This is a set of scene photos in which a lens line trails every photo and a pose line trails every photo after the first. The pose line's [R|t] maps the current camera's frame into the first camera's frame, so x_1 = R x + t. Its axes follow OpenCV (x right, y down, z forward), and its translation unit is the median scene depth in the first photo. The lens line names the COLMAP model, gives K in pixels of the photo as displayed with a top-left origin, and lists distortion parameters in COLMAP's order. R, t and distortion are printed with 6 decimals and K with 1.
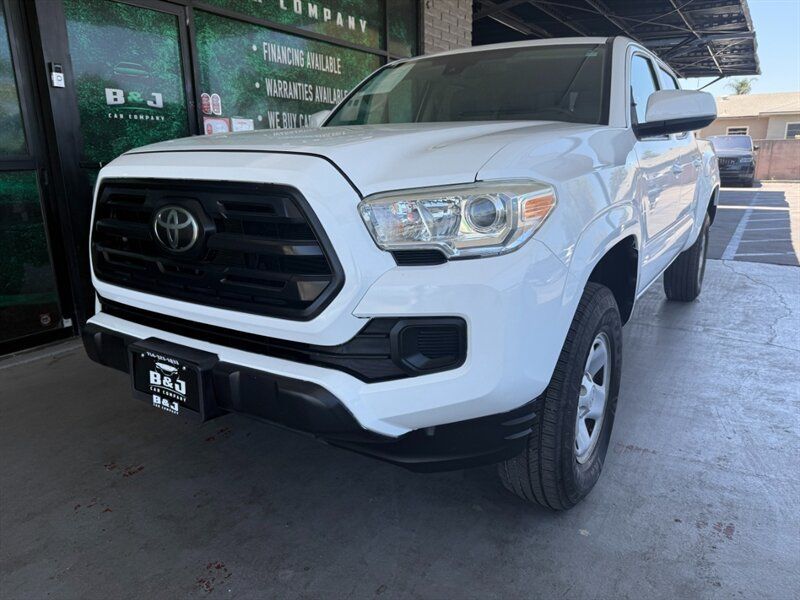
lens RADIAL K [[570.1, 0, 409.3], [0, 570.1, 301.3], [0, 0, 1]] dist [0.027330, -0.038091]
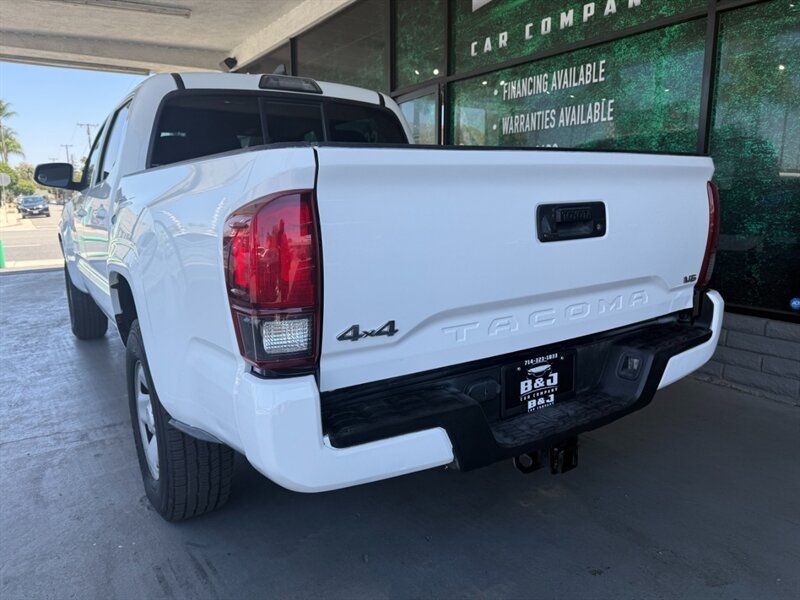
lens RADIAL K [[570.1, 0, 398.5], [0, 570.1, 302.4], [0, 0, 1]] dist [0.027330, -0.038091]
pose [[-0.413946, 0.183174, -0.891681, 1.148600], [-0.206932, 0.934965, 0.288130, -0.478100], [0.886469, 0.303788, -0.349121, 1.838373]]
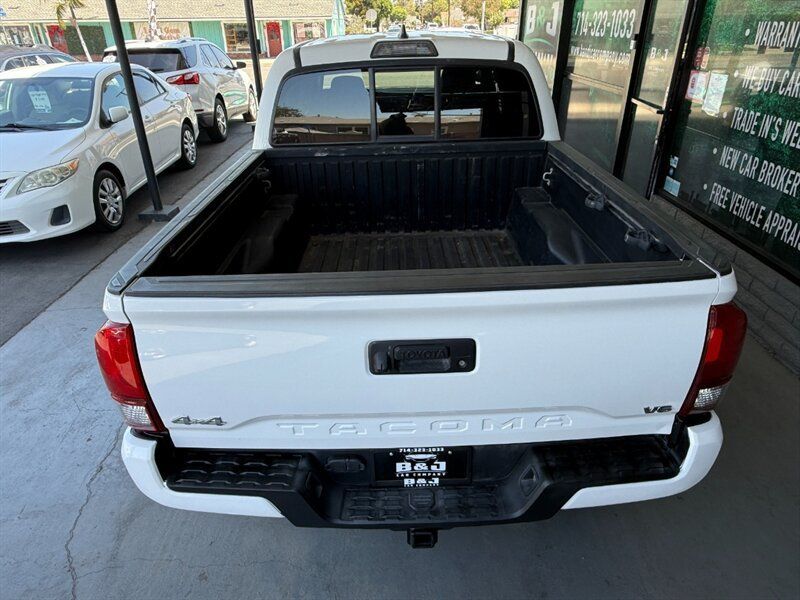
lens RADIAL K [[520.2, 0, 401.0], [0, 520.2, 296.4], [0, 0, 1]] dist [0.000721, 0.003855]
pose [[-0.841623, 0.272812, -0.466096, 0.854925], [-0.106981, 0.761716, 0.639017, -0.721066], [0.529364, 0.587675, -0.611892, 1.988316]]
